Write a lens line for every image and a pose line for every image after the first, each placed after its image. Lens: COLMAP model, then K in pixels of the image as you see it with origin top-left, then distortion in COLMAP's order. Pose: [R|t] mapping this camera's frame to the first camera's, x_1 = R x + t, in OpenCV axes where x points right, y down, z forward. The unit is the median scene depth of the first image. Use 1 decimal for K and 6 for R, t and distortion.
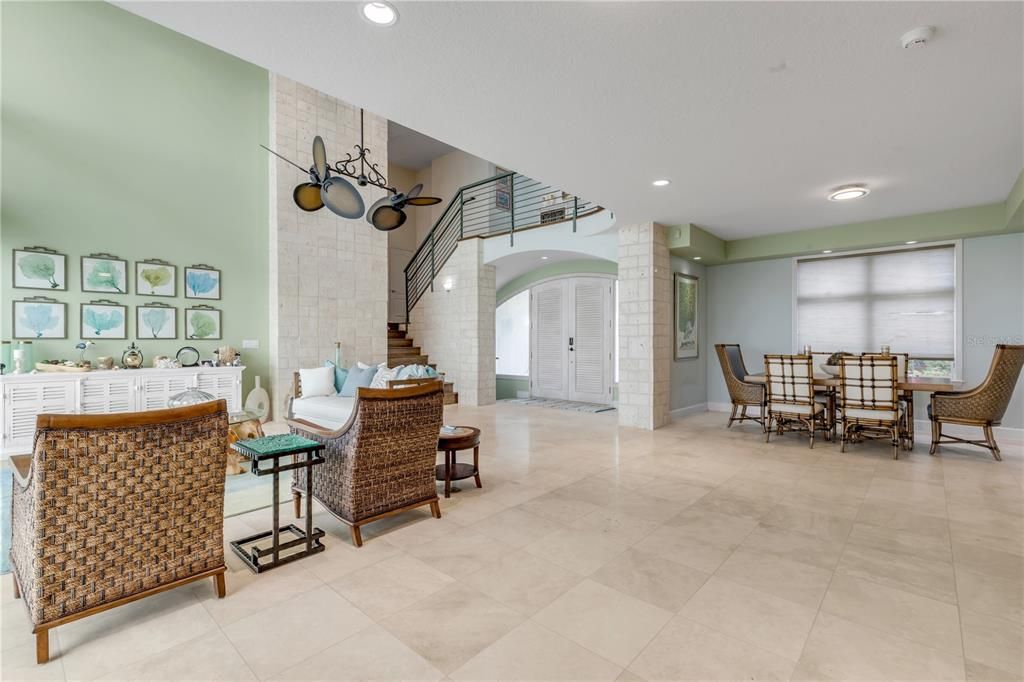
lens RADIAL K [[468.2, 0, 511.2], [0, 468.2, 342.7], [0, 0, 1]] dist [0.010846, -0.002858]
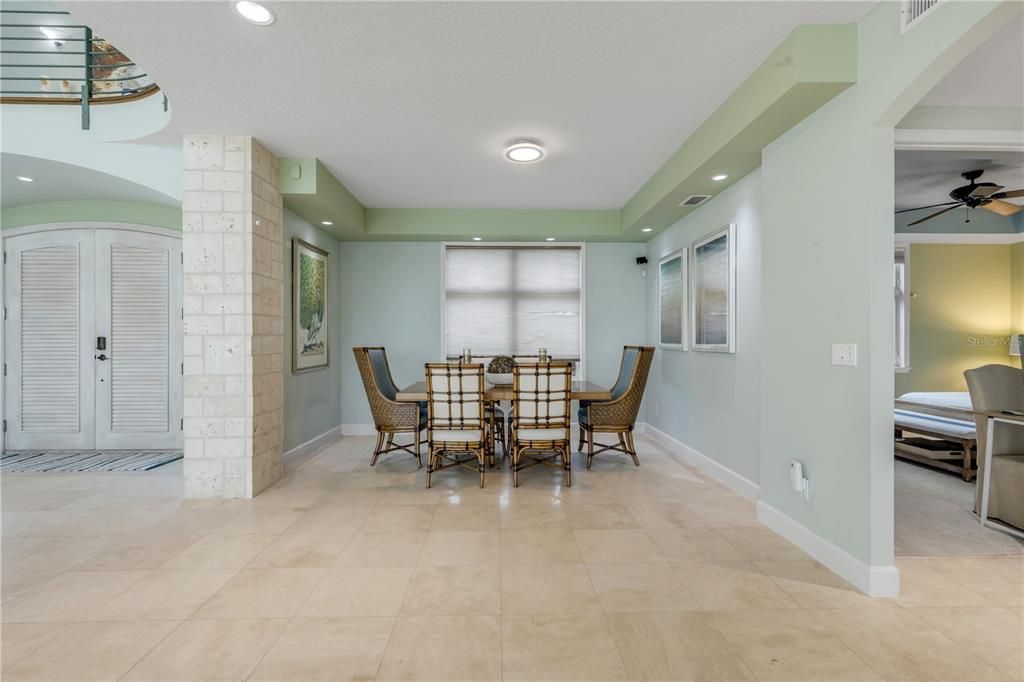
lens RADIAL K [[468.2, 0, 513.2], [0, 468.2, 339.8], [0, 0, 1]] dist [0.010846, -0.002858]
pose [[0.724022, 0.000361, 0.689776, 0.136143], [0.002547, 0.999992, -0.003197, -0.005599], [-0.689772, 0.004072, 0.724015, 0.357991]]
